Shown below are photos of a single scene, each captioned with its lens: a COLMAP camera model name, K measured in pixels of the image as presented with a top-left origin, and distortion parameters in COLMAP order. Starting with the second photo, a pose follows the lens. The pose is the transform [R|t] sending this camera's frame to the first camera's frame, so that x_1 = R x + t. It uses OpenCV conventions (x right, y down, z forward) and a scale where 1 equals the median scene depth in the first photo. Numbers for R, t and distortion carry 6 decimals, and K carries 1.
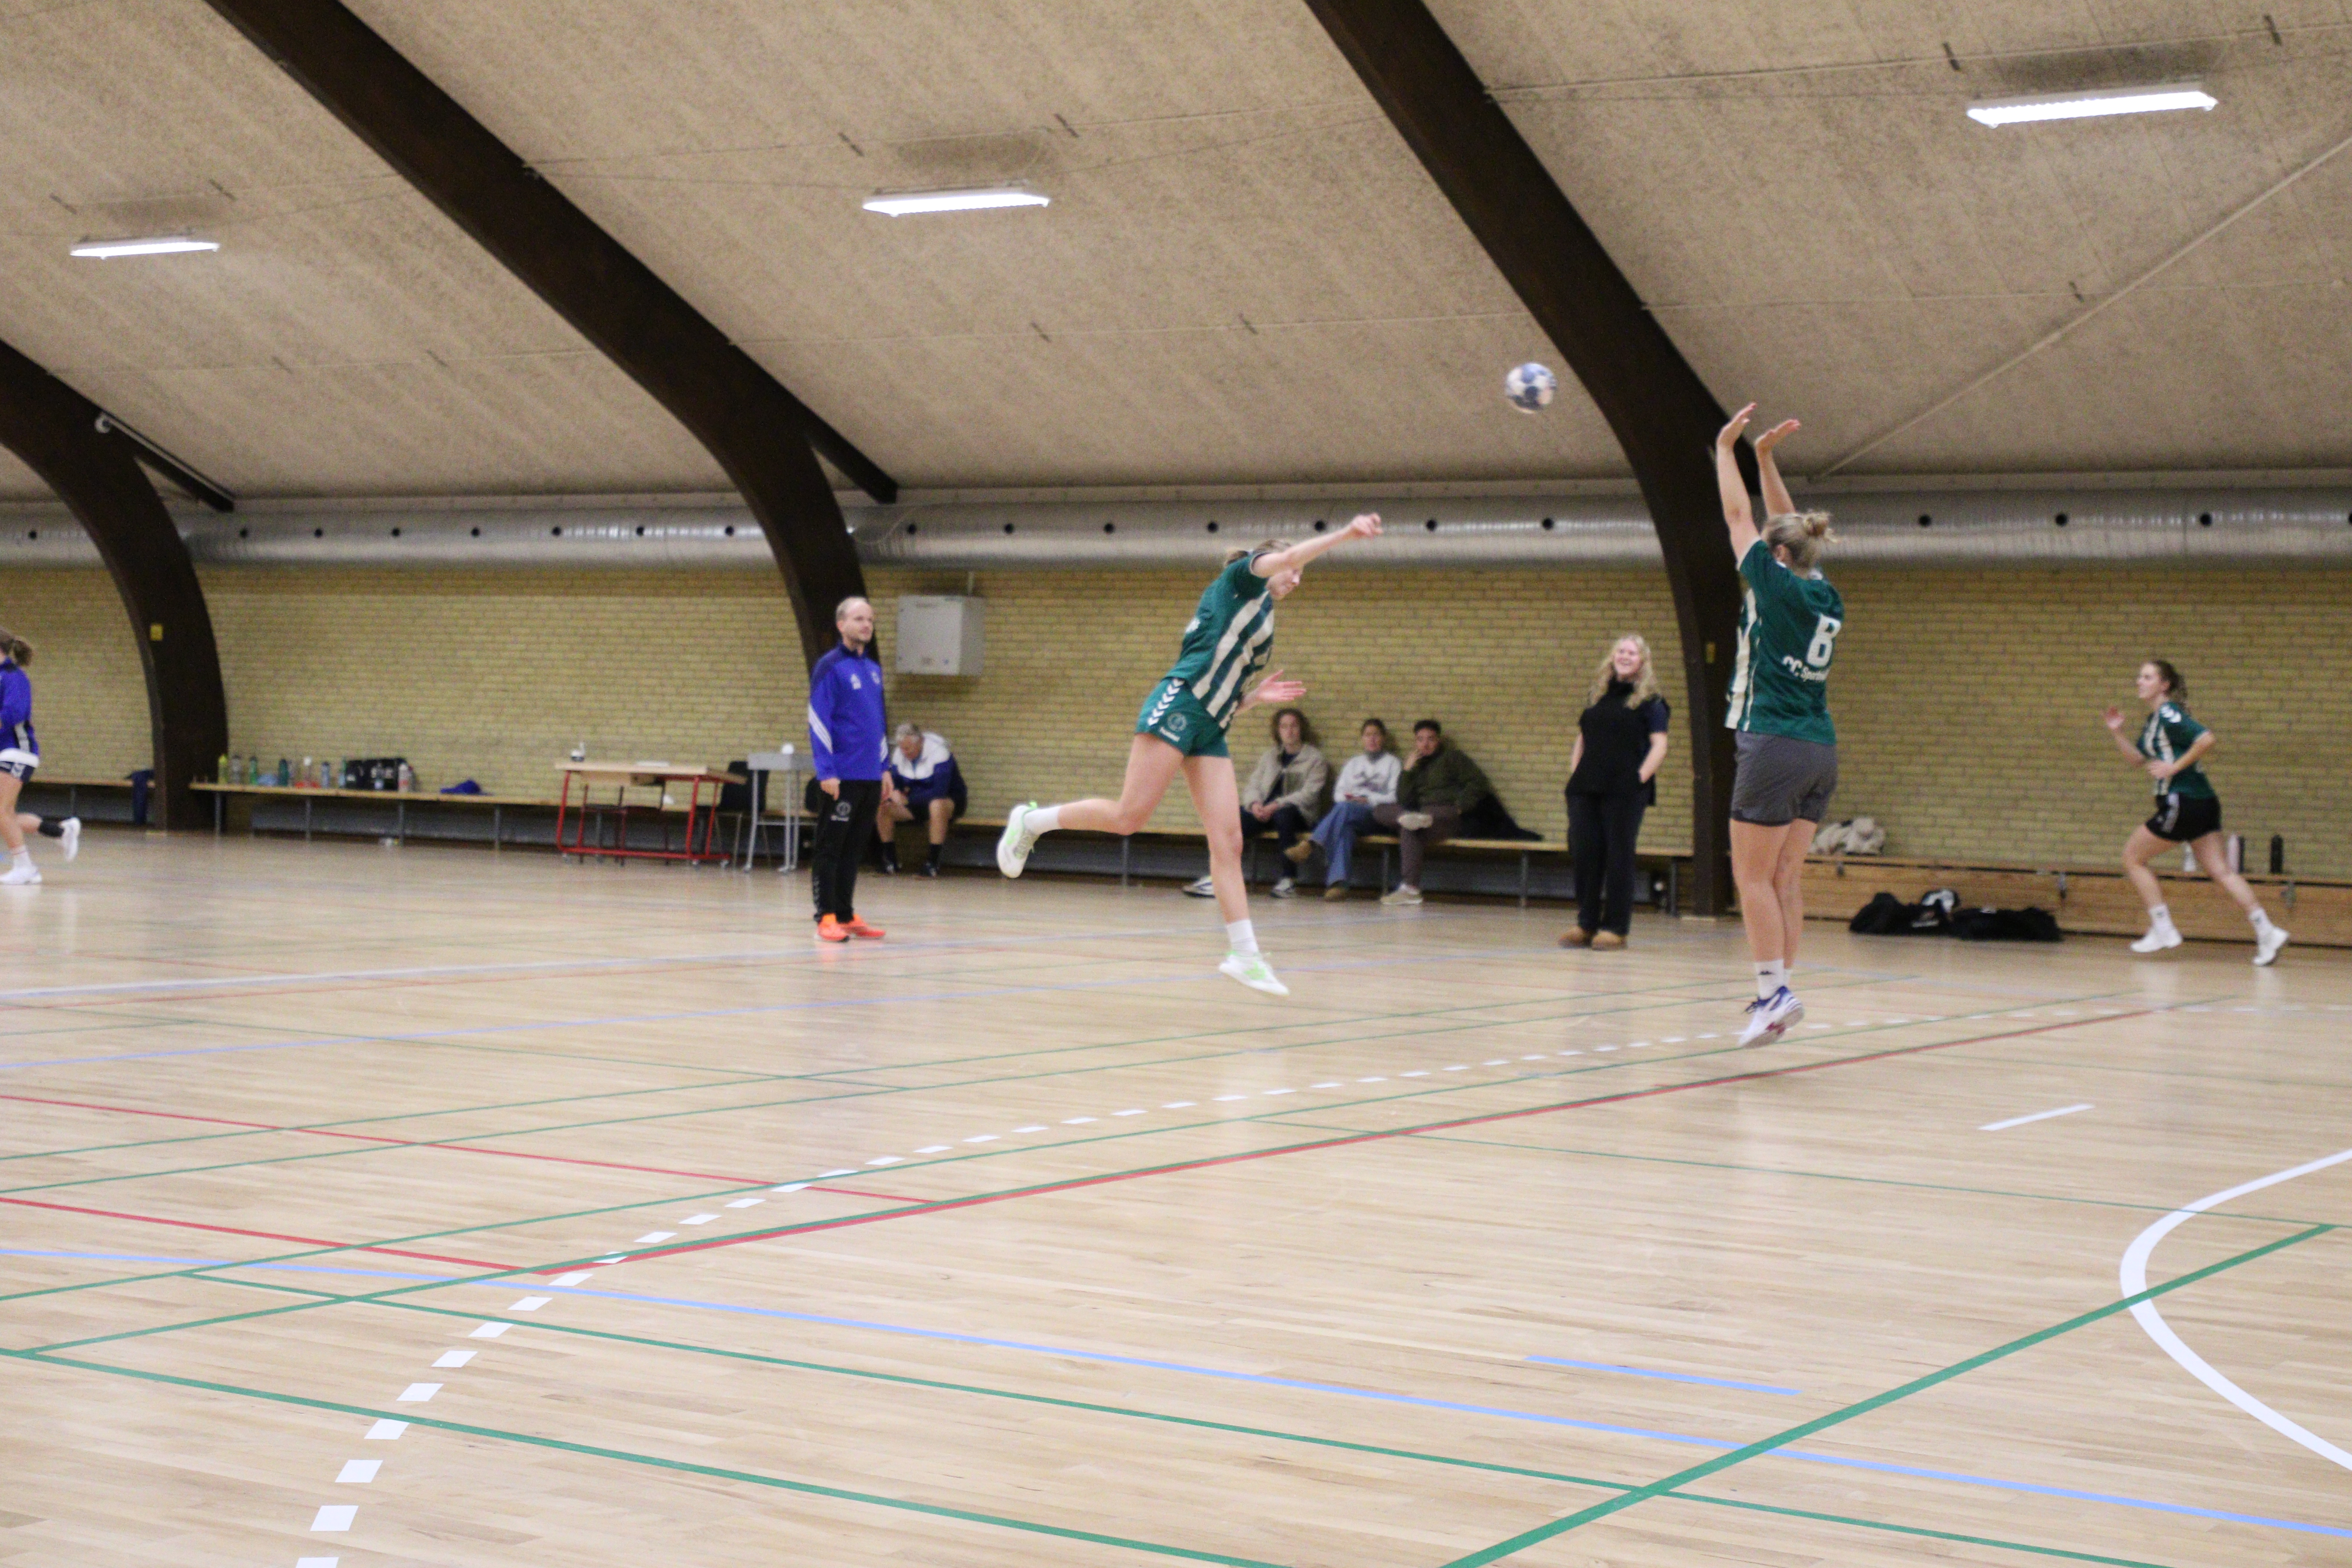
lens RADIAL K [[3054.3, 0, 1176.0], [0, 3054.3, 784.0], [0, 0, 1]] dist [0.019178, 0.024870]
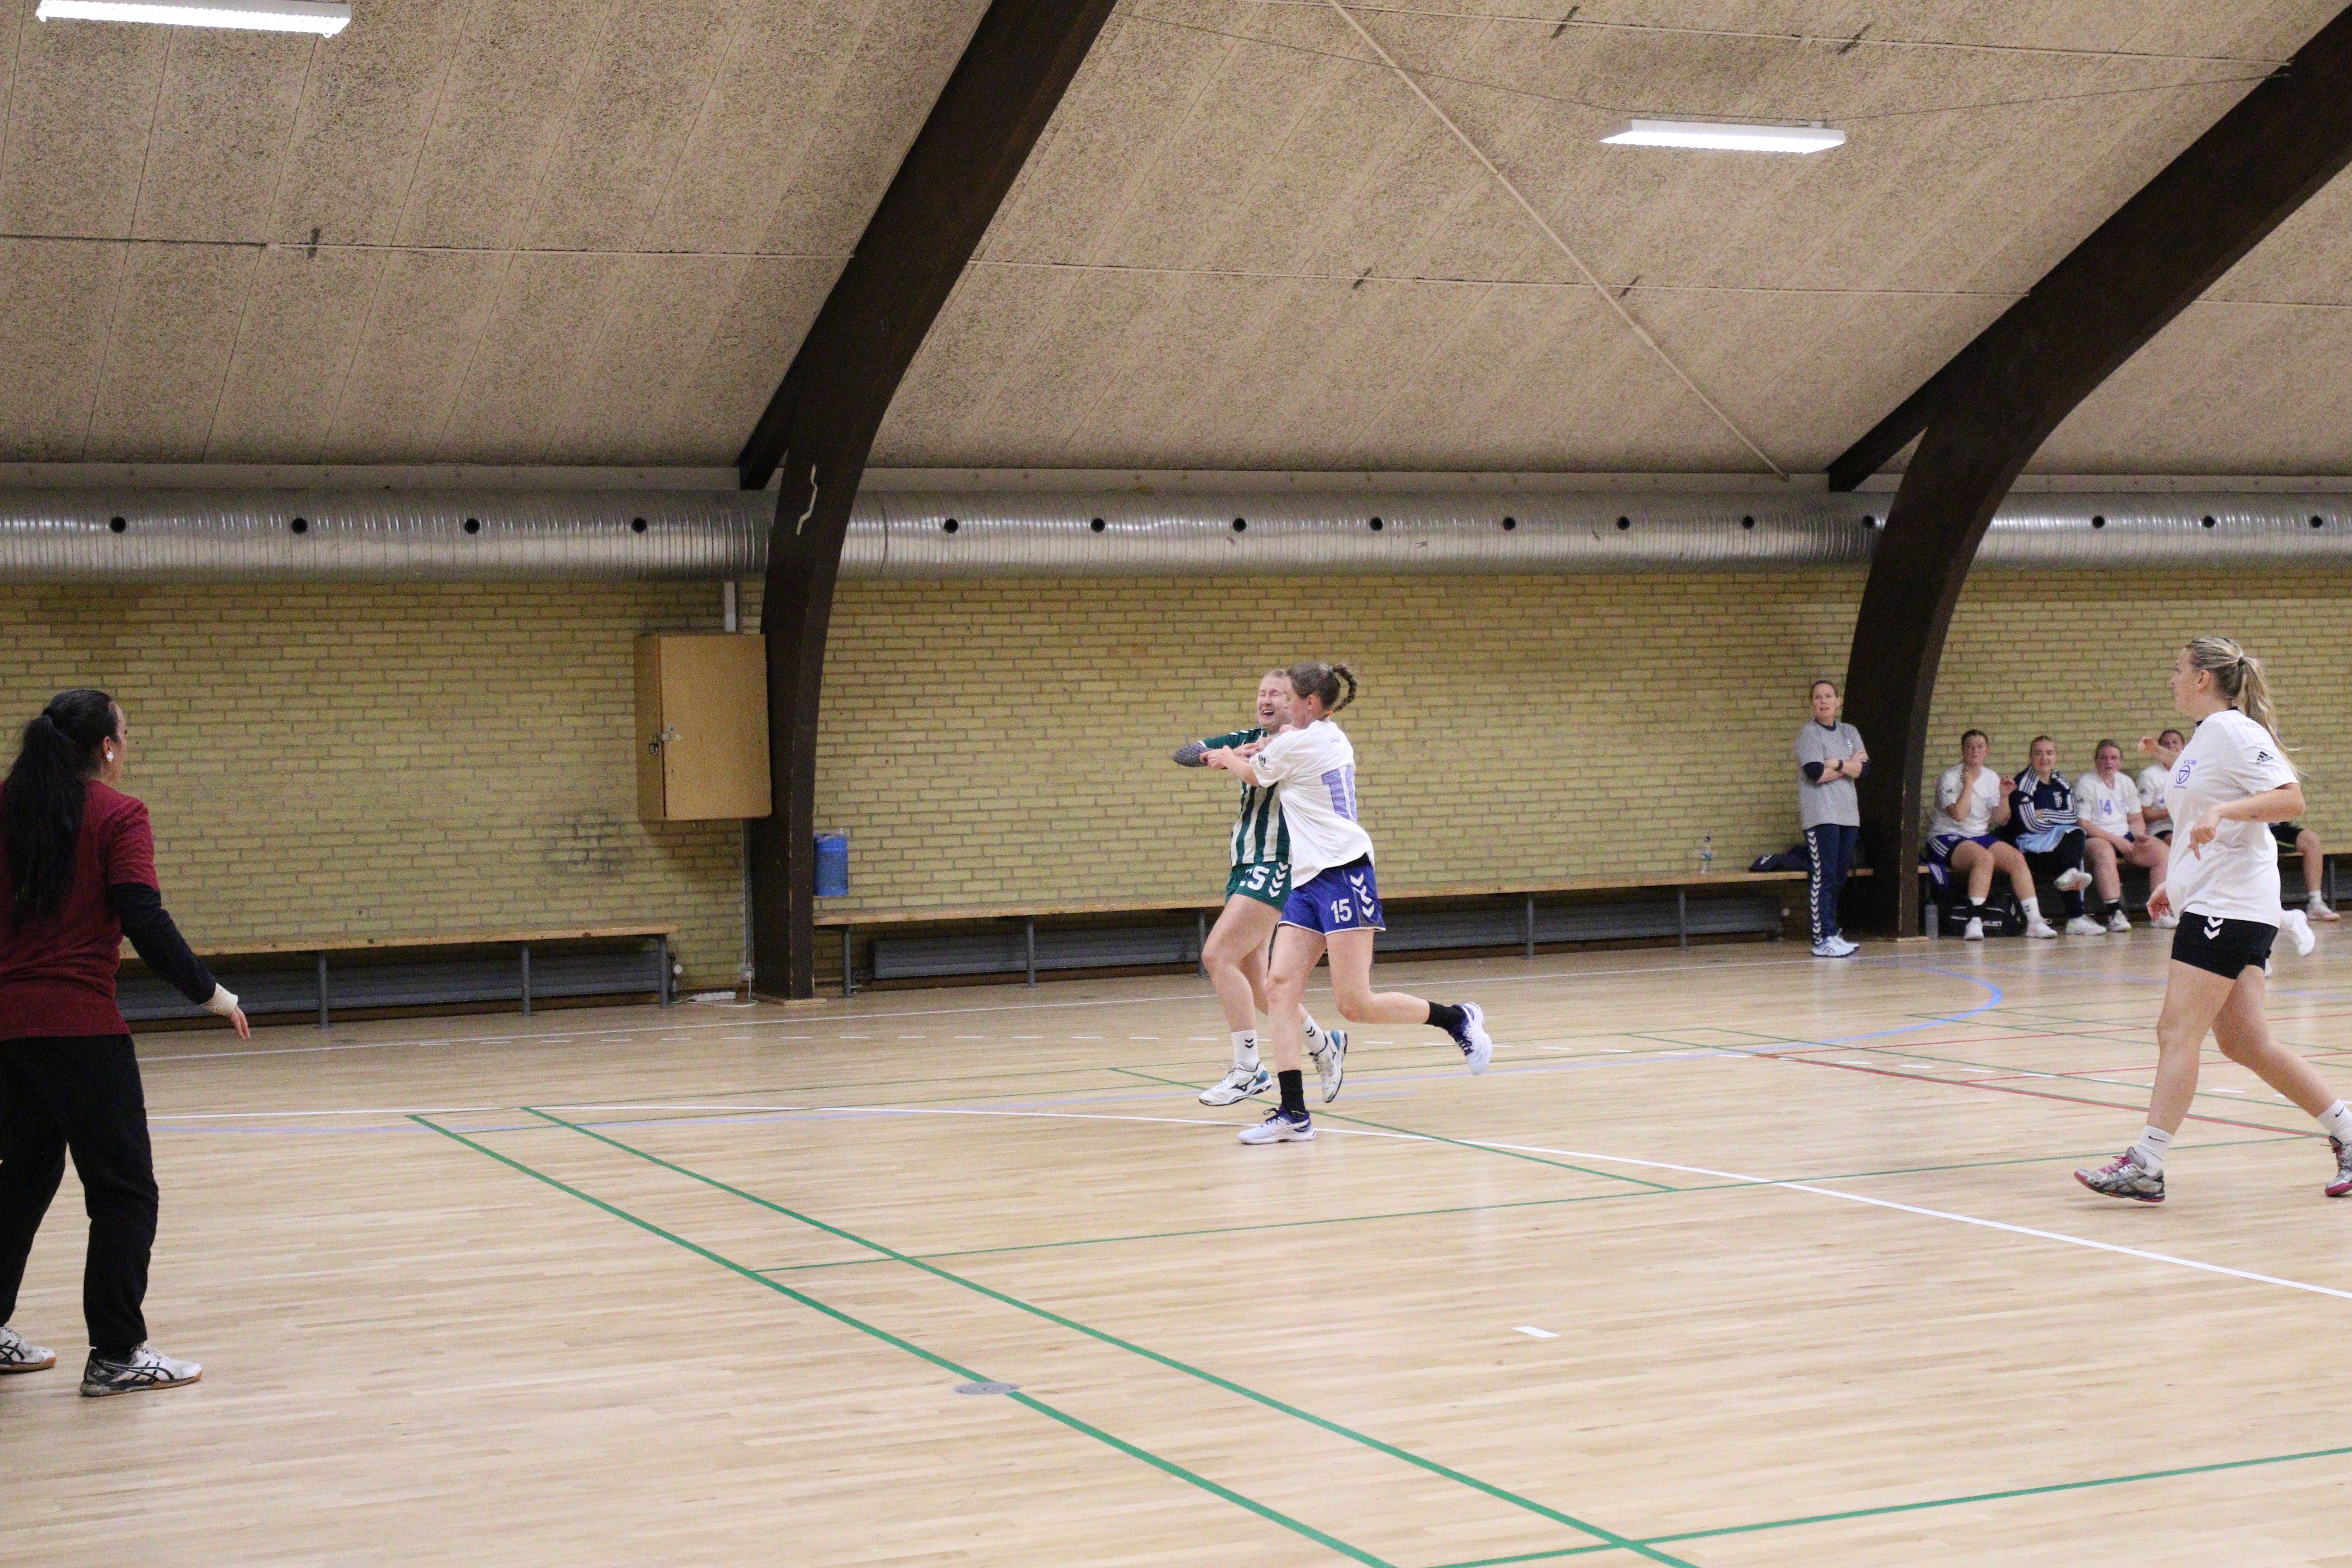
lens RADIAL K [[3561.8, 0, 1176.8], [0, 3561.8, 788.2], [0, 0, 1]] dist [0.032626, 0.048695]
pose [[0.615579, -0.048251, 0.786596, -1.165197], [0.063894, 0.997894, 0.011209, -0.041437], [-0.785481, 0.043359, 0.617366, 0.655573]]
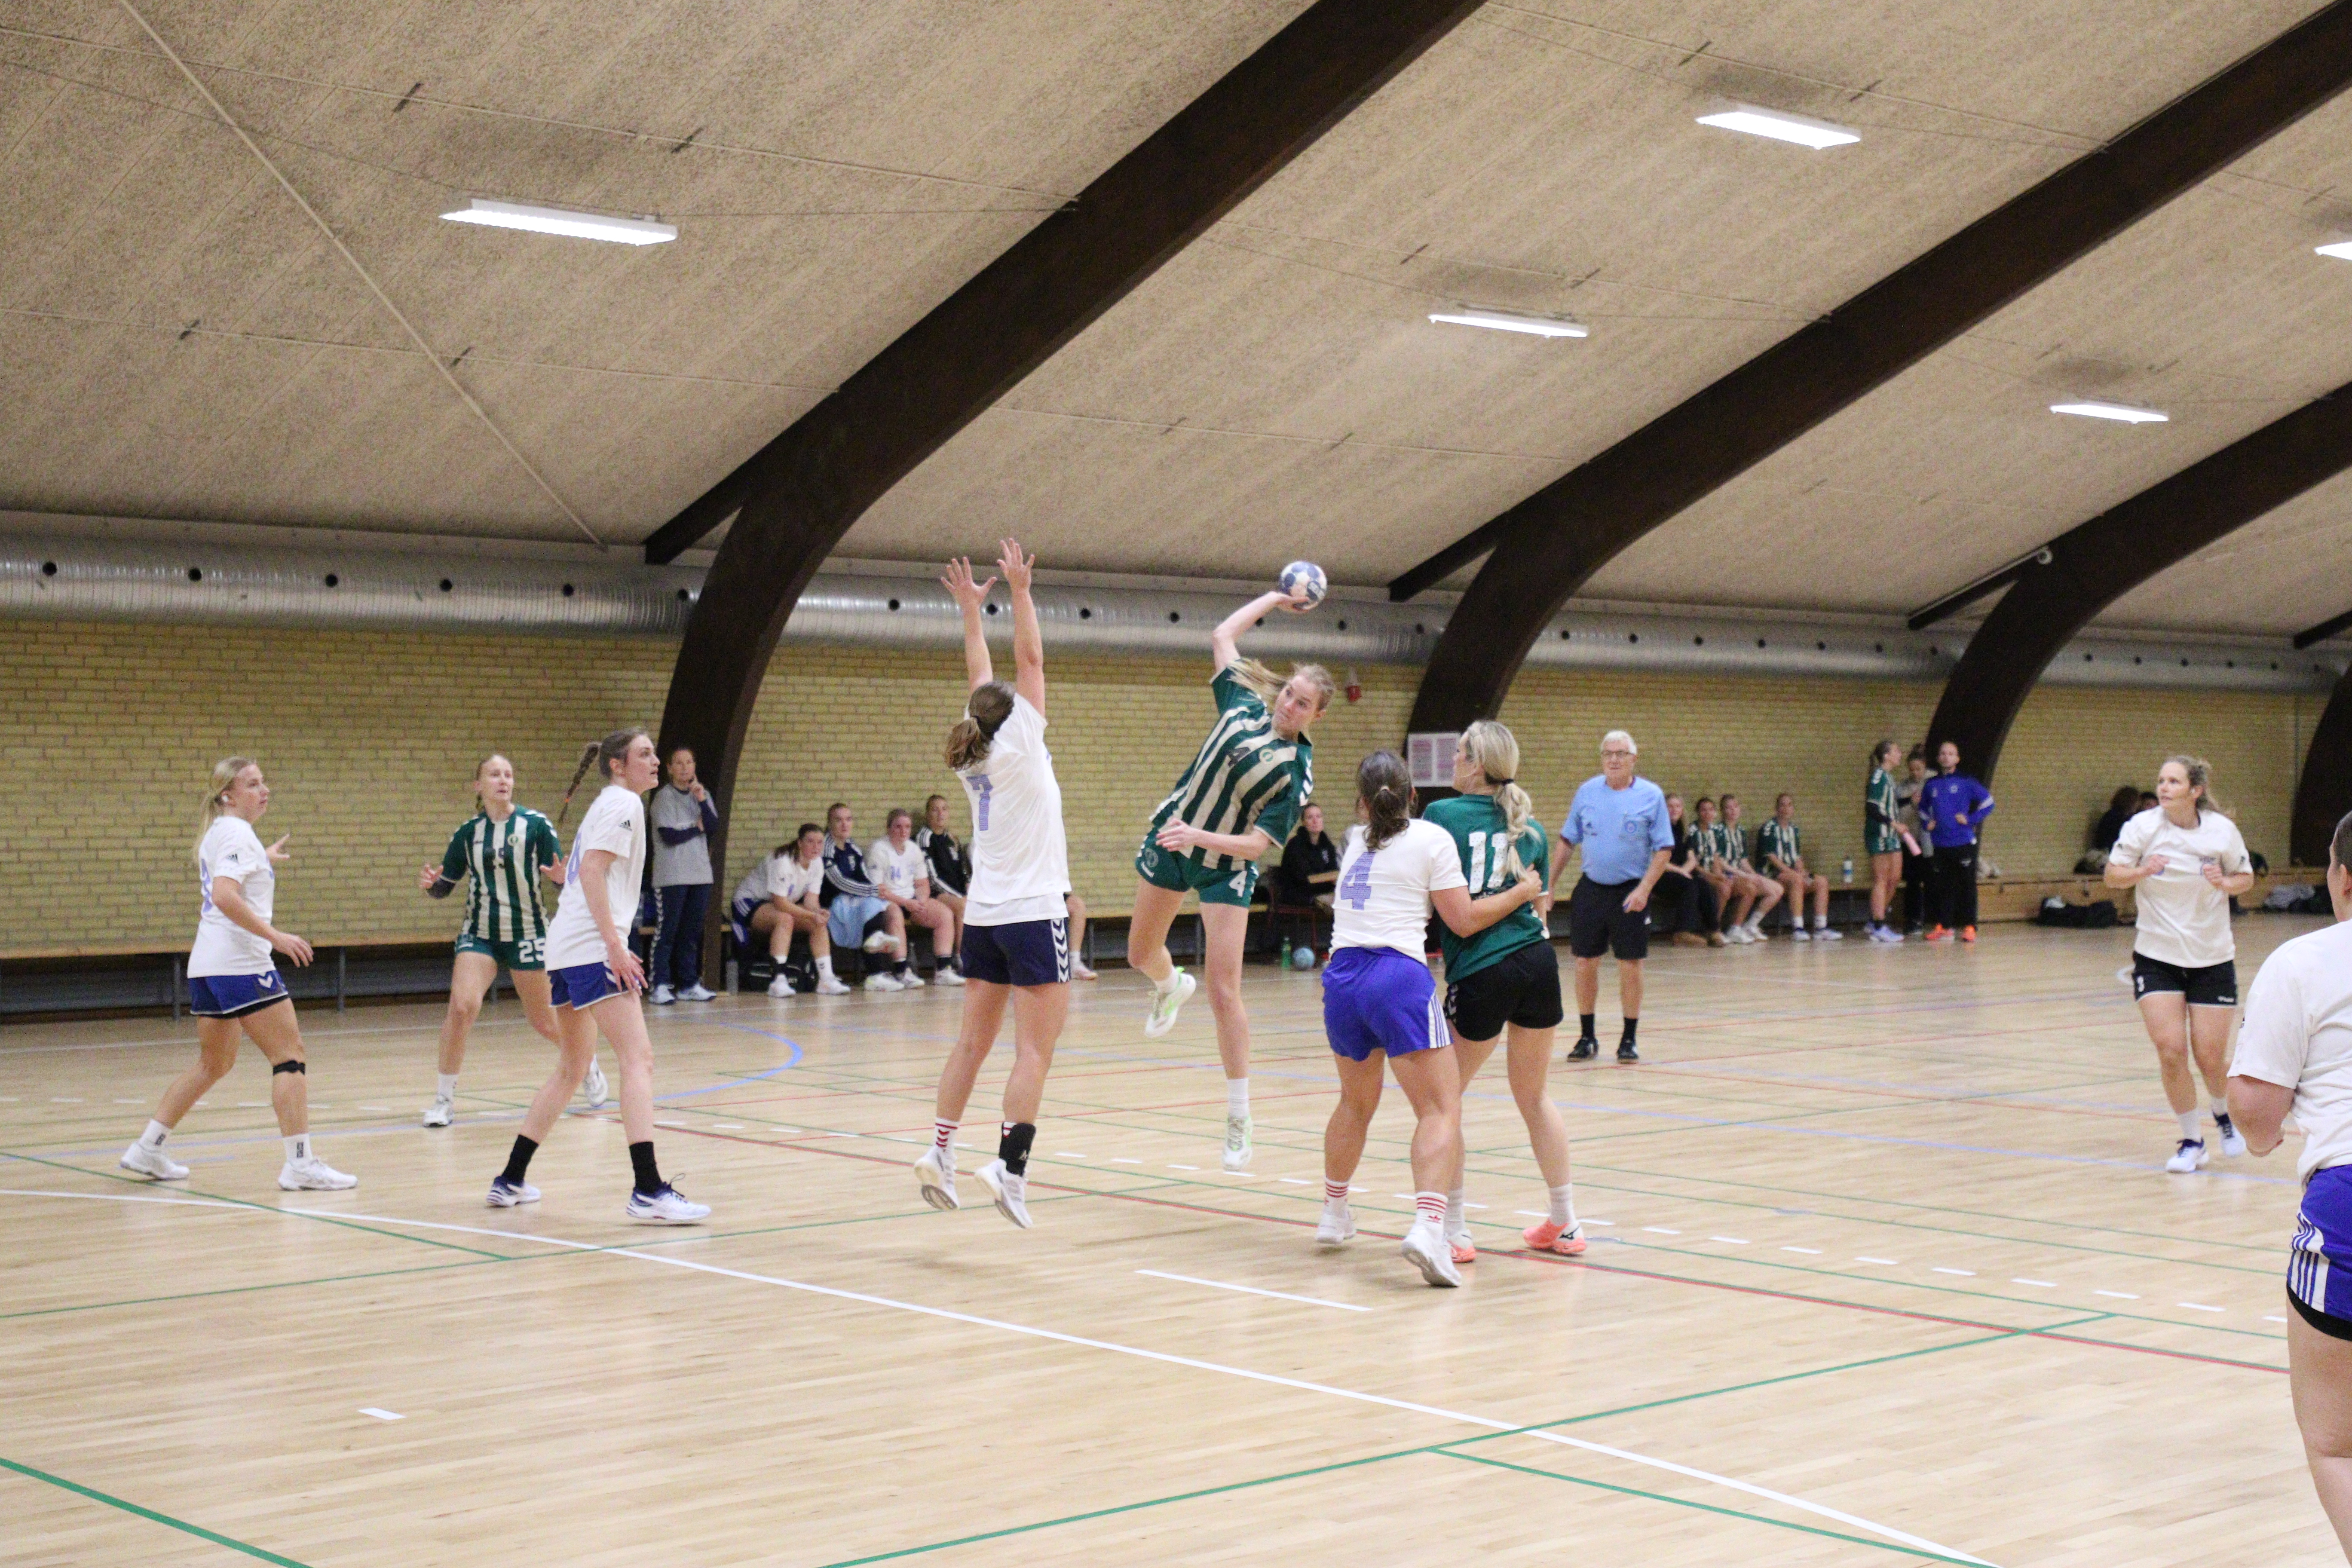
lens RADIAL K [[3446.6, 0, 1183.2], [0, 3446.6, 792.6], [0, 0, 1]] dist [0.027034, 0.047381]
pose [[0.313949, -0.027339, 0.949046, -1.170300], [0.032002, 0.999322, 0.018201, -0.047392], [-0.948900, 0.024657, 0.314611, 0.660805]]
